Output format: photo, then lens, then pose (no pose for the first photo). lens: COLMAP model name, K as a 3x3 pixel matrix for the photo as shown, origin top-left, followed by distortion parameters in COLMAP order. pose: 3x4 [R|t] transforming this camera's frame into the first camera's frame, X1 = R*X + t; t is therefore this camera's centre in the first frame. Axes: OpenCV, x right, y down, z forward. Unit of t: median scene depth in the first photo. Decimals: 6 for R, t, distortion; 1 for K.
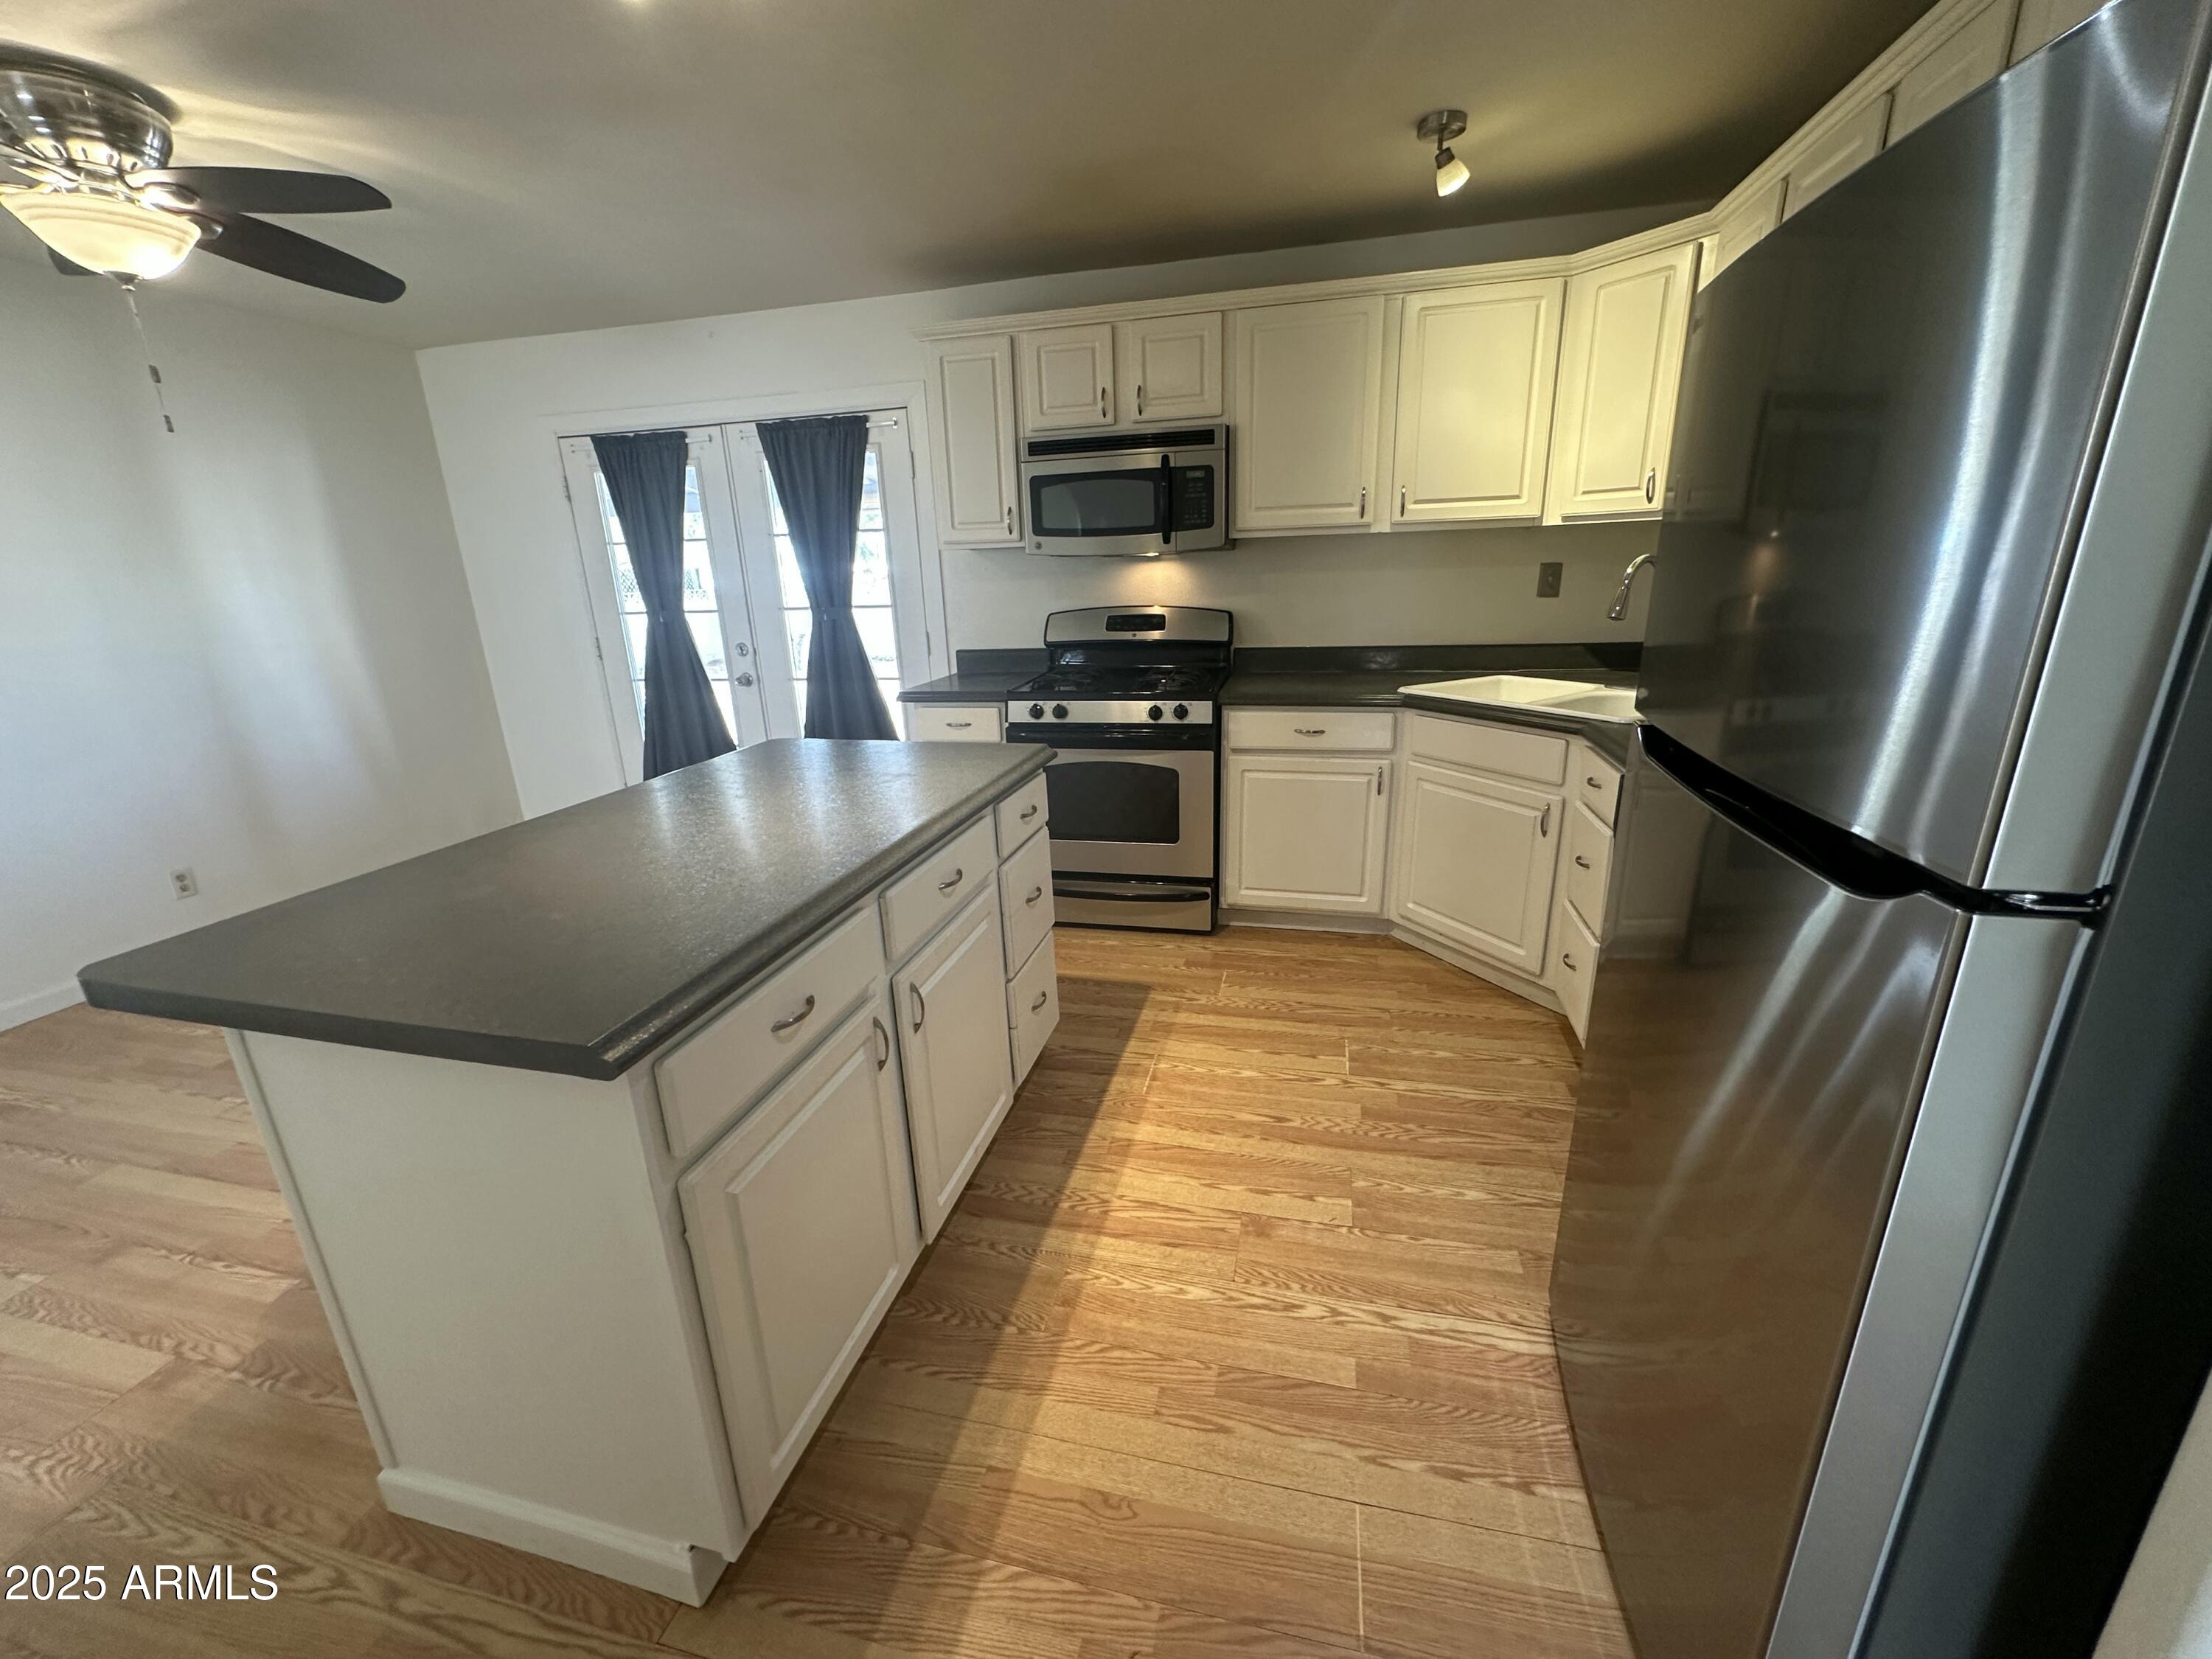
lens RADIAL K [[885.4, 0, 1099.7], [0, 885.4, 823.0], [0, 0, 1]] dist [-0.000721, 0.000245]
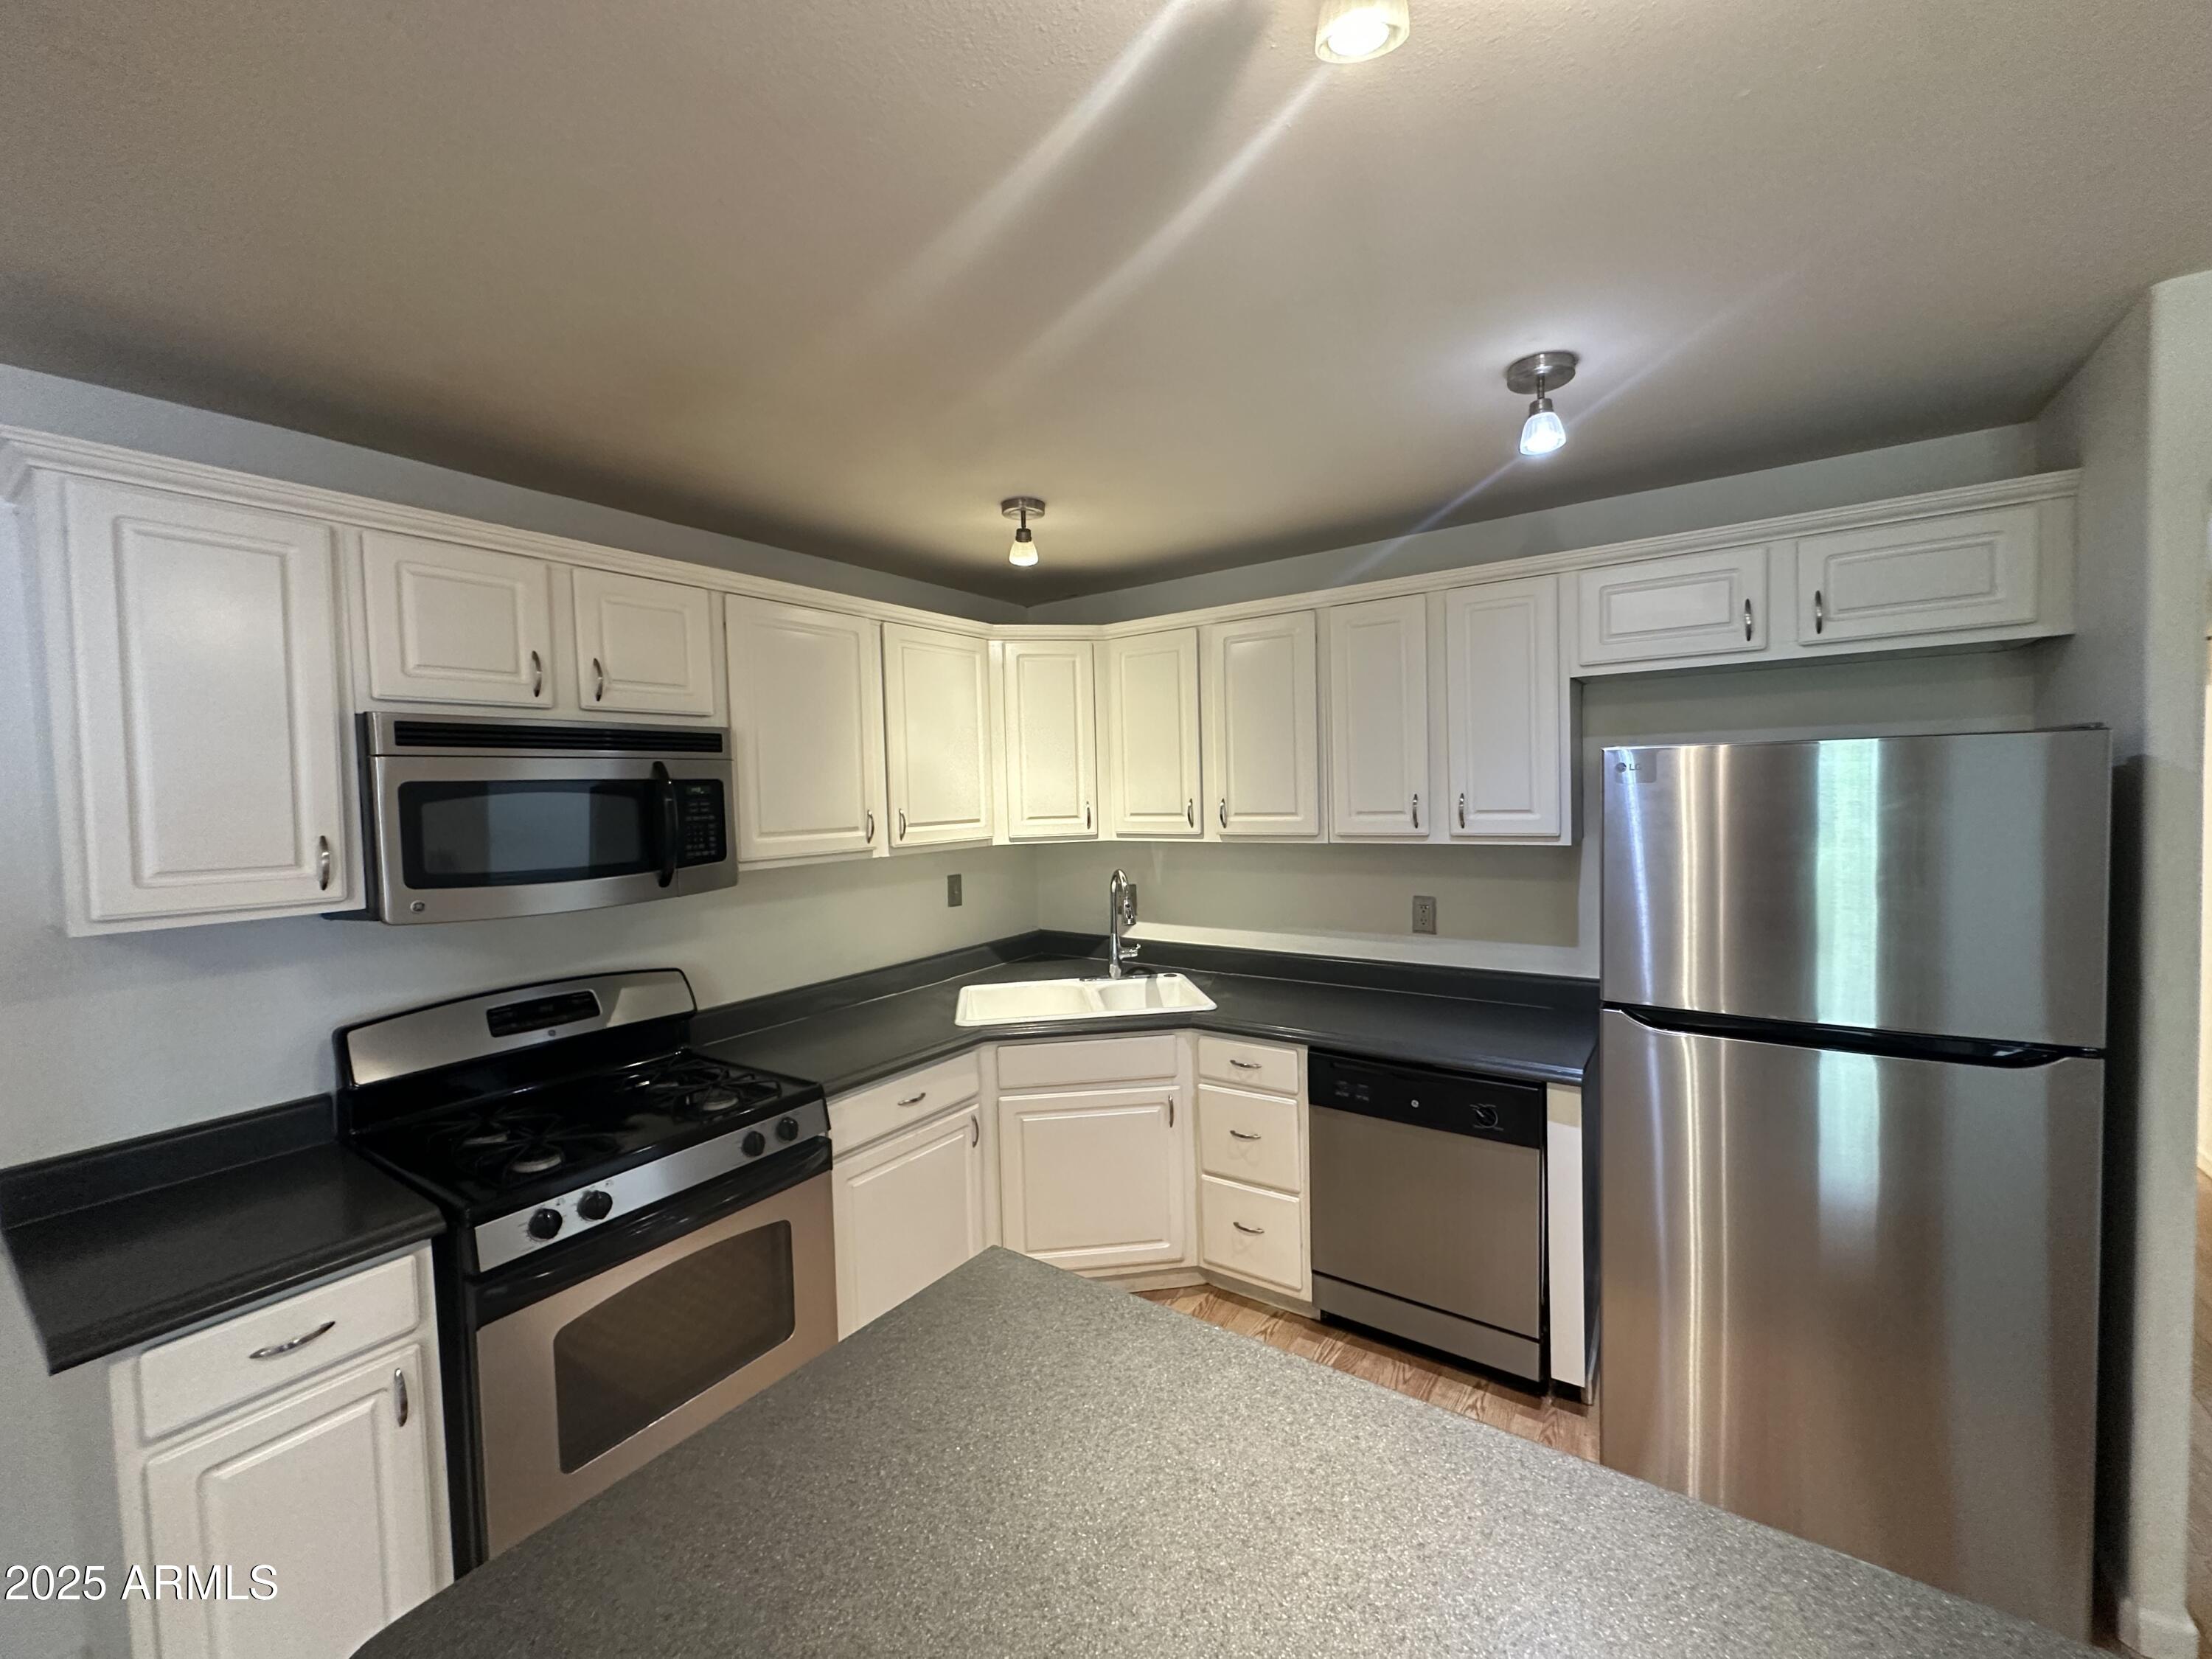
lens RADIAL K [[885.4, 0, 1099.7], [0, 885.4, 823.0], [0, 0, 1]] dist [-0.000721, 0.000245]
pose [[0.358866, -0.009437, 0.933342, -0.442880], [0.286539, 0.952779, -0.100539, -0.209826], [-0.888319, 0.303518, 0.344624, 0.488779]]
